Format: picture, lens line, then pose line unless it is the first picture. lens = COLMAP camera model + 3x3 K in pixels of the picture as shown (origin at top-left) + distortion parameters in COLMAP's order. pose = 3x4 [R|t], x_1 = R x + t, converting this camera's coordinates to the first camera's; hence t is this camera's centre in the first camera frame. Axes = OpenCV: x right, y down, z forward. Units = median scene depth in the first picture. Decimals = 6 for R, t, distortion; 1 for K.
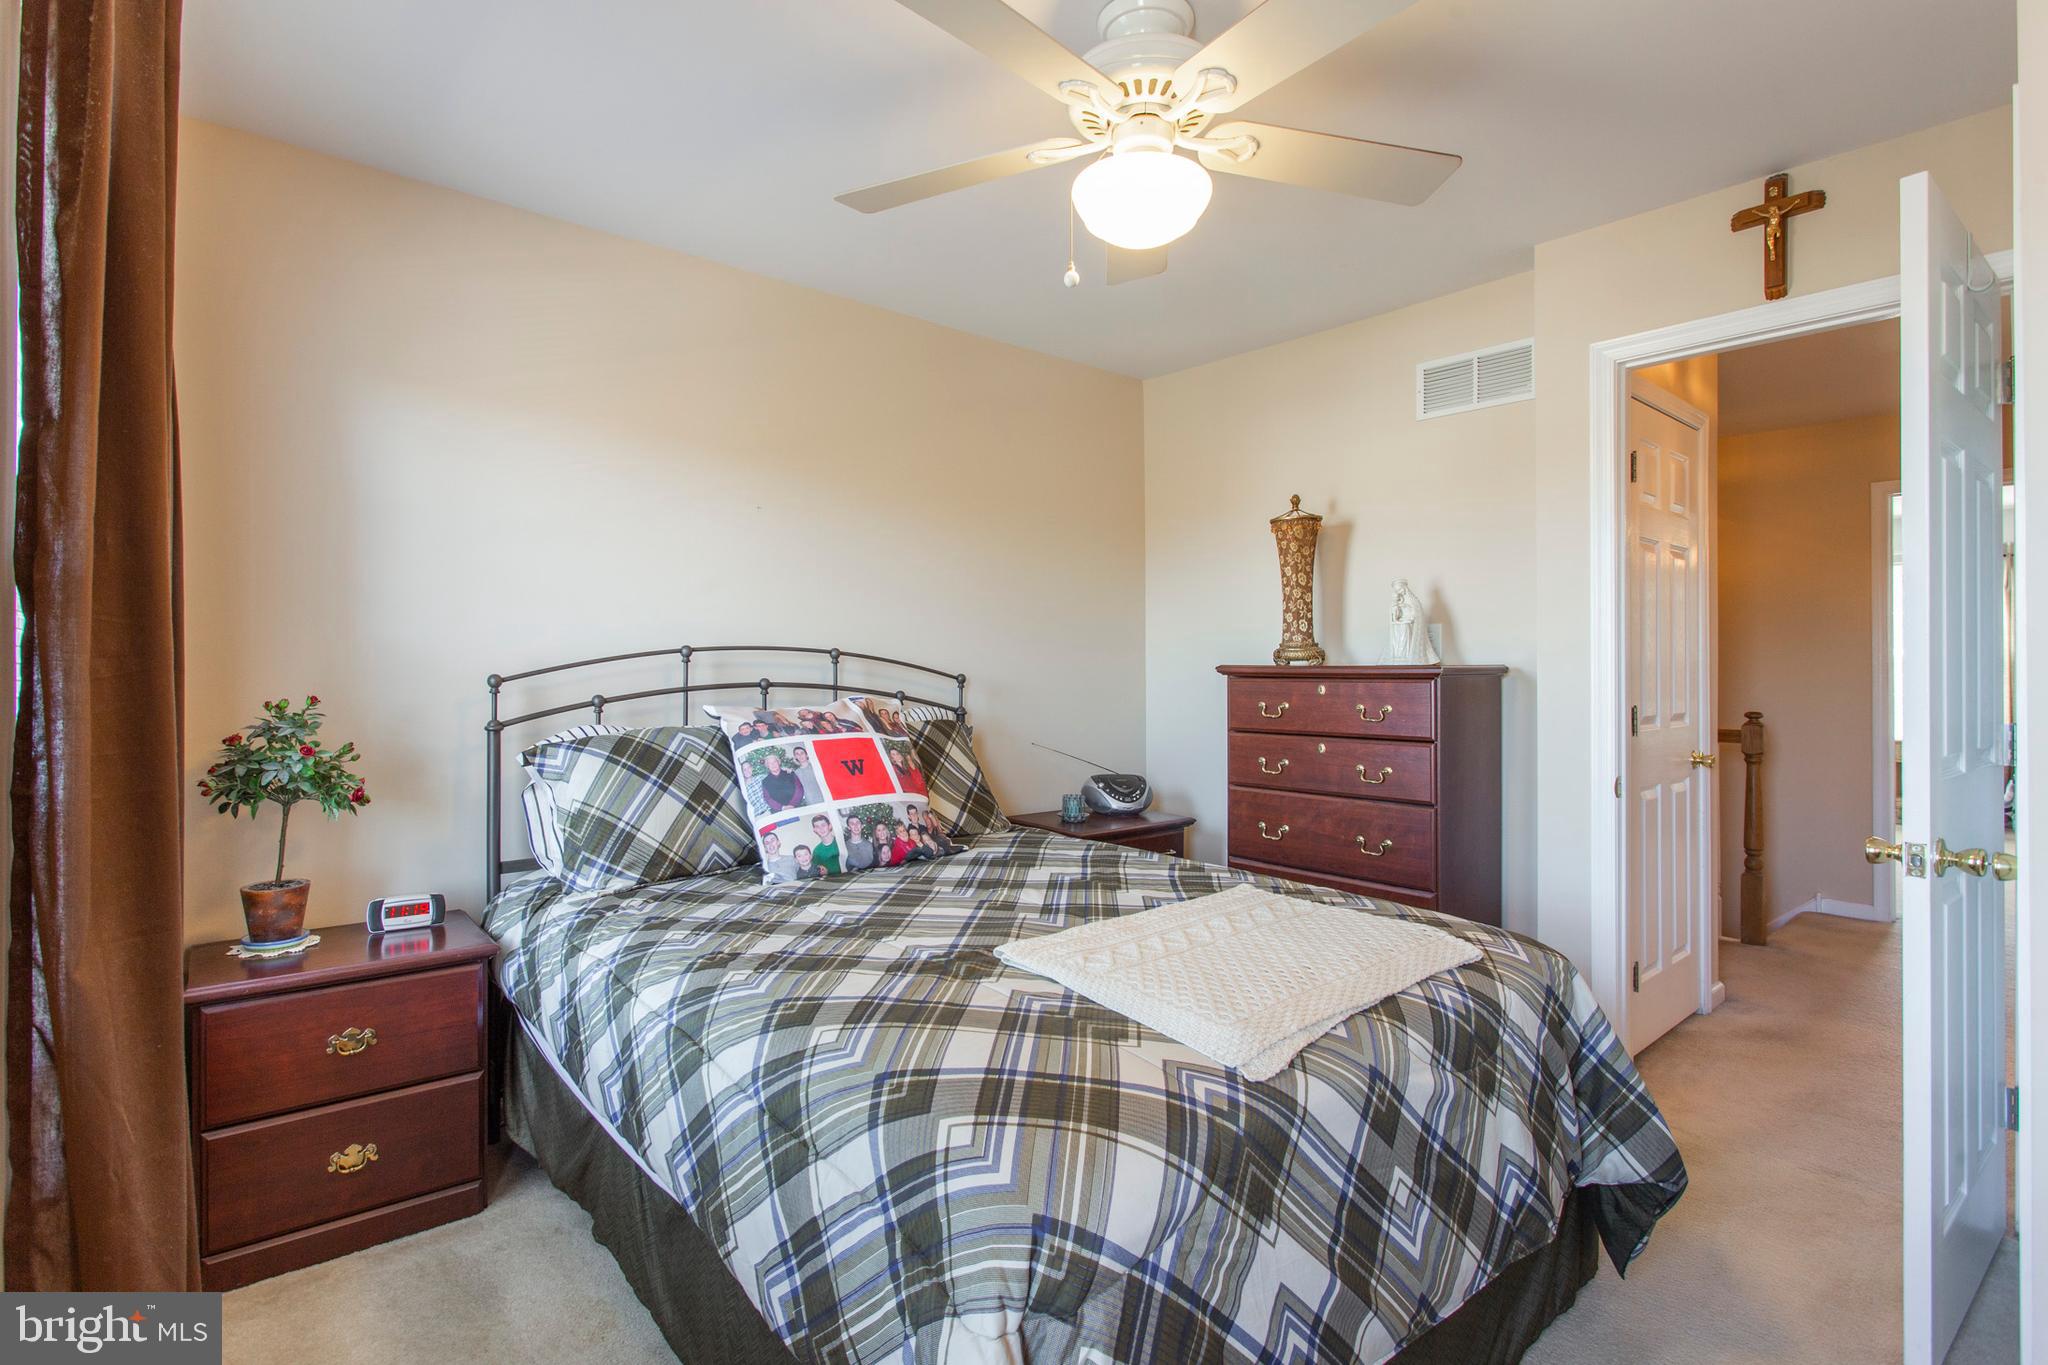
lens RADIAL K [[1012.1, 0, 1003.4], [0, 1012.1, 661.5], [0, 0, 1]] dist [-0.016284, 0.009981]
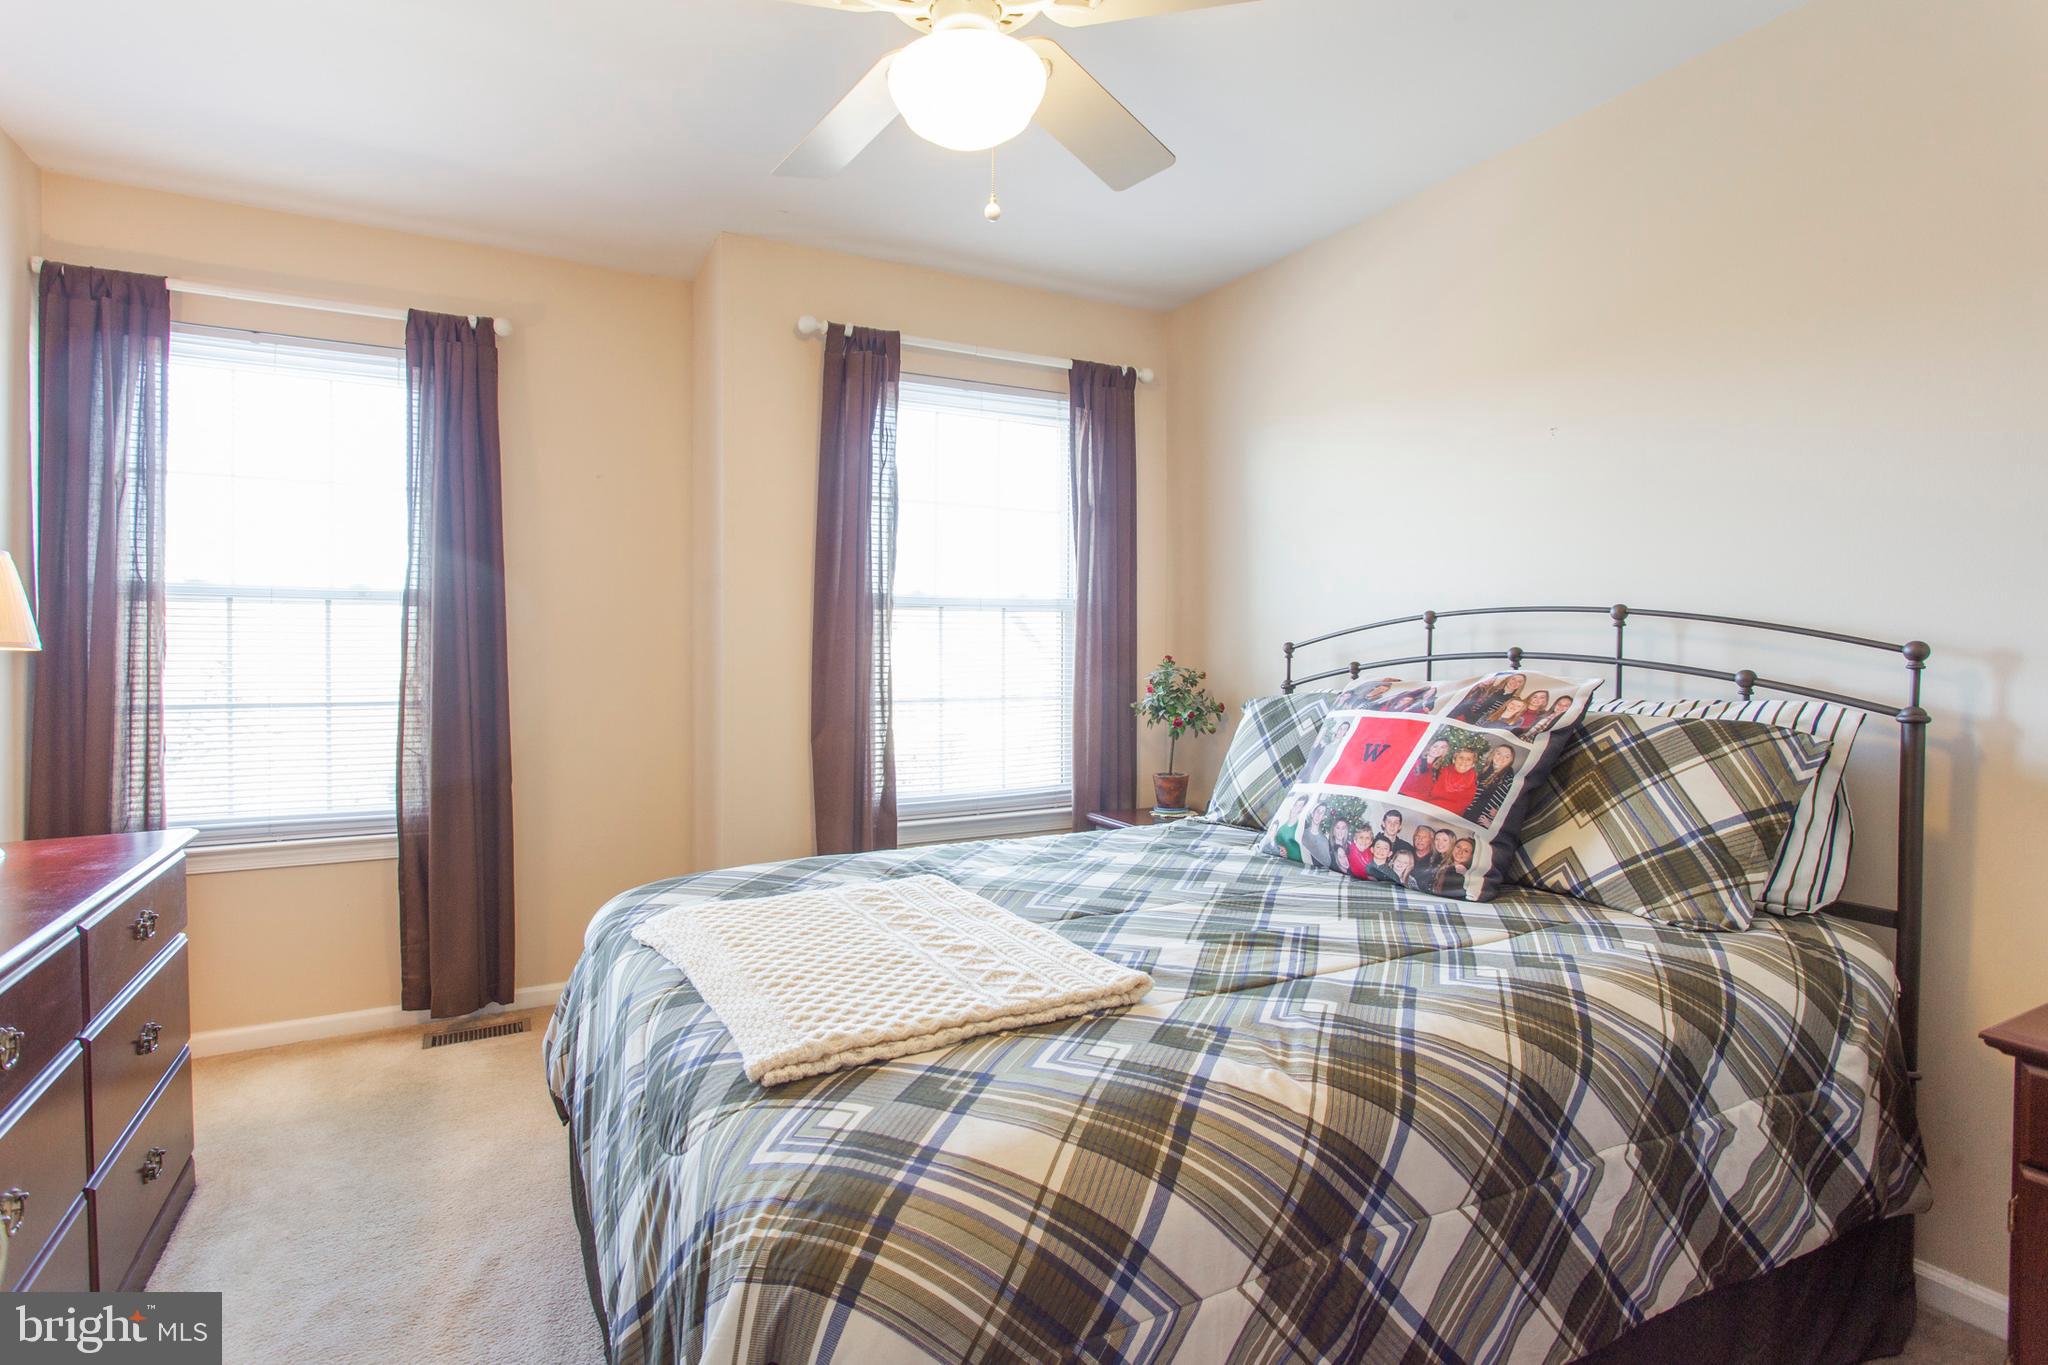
lens RADIAL K [[1012.1, 0, 1003.4], [0, 1012.1, 661.5], [0, 0, 1]] dist [-0.016284, 0.009981]
pose [[-0.221684, 0.012895, -0.975033, 0.731115], [0.003578, 0.999917, 0.012410, 0.019229], [0.975112, -0.000738, -0.221711, 0.901921]]
